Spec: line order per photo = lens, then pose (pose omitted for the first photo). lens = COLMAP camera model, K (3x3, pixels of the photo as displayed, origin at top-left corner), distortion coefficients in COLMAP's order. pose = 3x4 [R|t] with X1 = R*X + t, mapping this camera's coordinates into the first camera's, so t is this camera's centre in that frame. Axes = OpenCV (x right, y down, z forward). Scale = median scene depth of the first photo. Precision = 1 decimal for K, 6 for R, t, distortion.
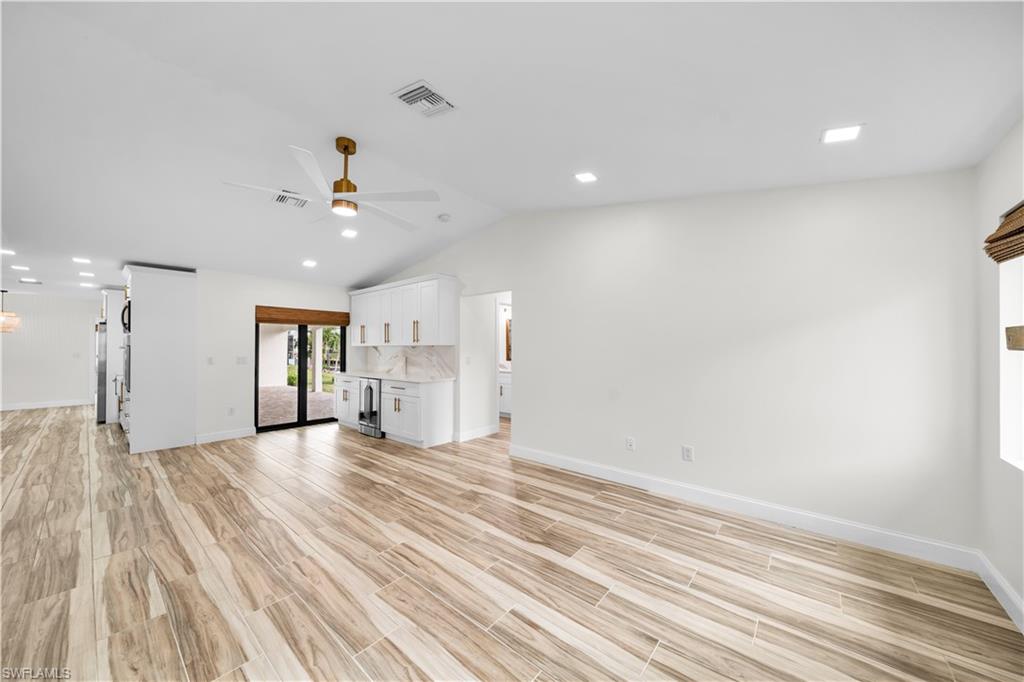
lens RADIAL K [[363.0, 0, 507.0], [0, 363.0, 342.1], [0, 0, 1]] dist [0.000674, -0.001093]
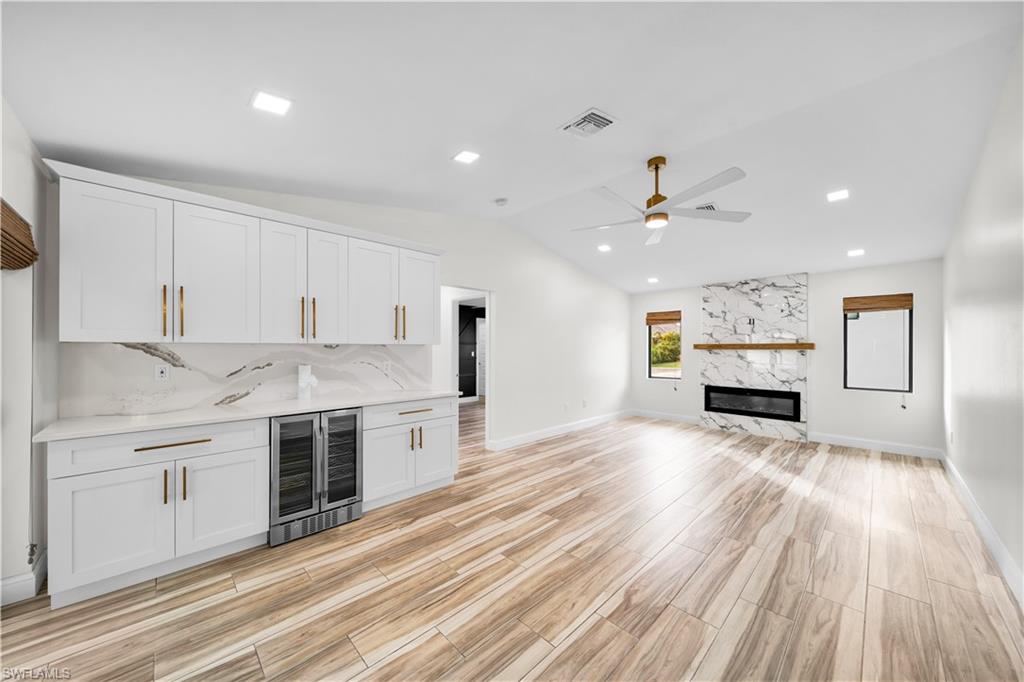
lens RADIAL K [[363.0, 0, 510.4], [0, 363.0, 348.1], [0, 0, 1]] dist [0.000674, -0.001093]
pose [[0.085826, -0.000684, 0.996310, -1.267696], [-0.015924, 0.999871, 0.002058, 0.017275], [-0.996183, -0.016041, 0.085804, 1.086827]]
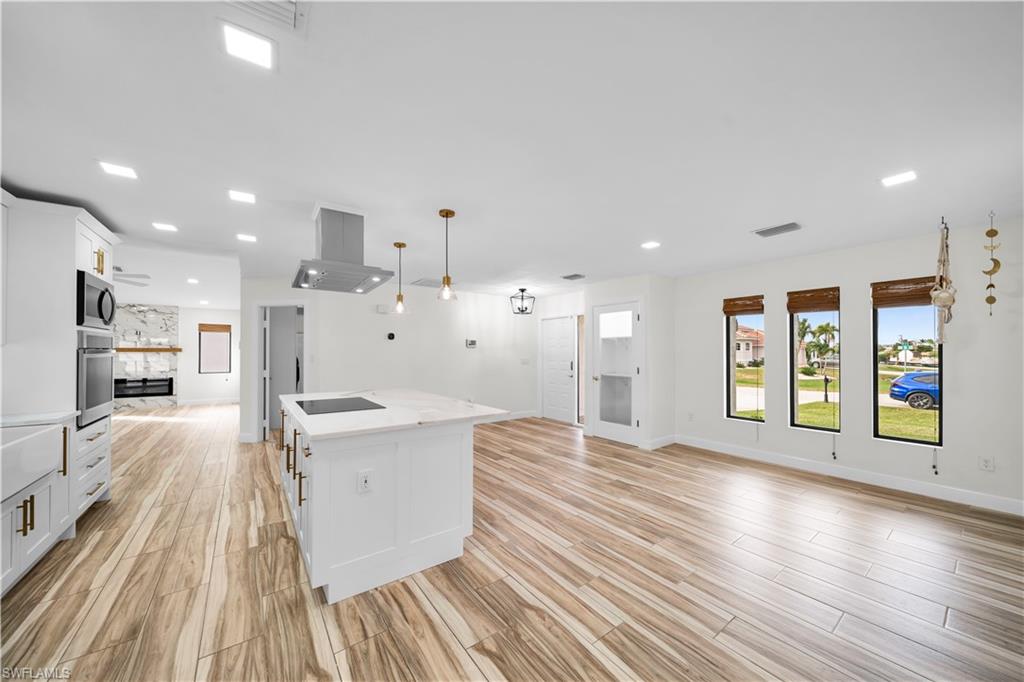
lens RADIAL K [[363.0, 0, 511.6], [0, 363.0, 348.9], [0, 0, 1]] dist [0.000674, -0.001093]
pose [[-0.975272, -0.002893, 0.220990, -2.519979], [-0.007876, 0.999734, -0.021673, 0.022376], [-0.220869, -0.022878, -0.975035, 1.961779]]
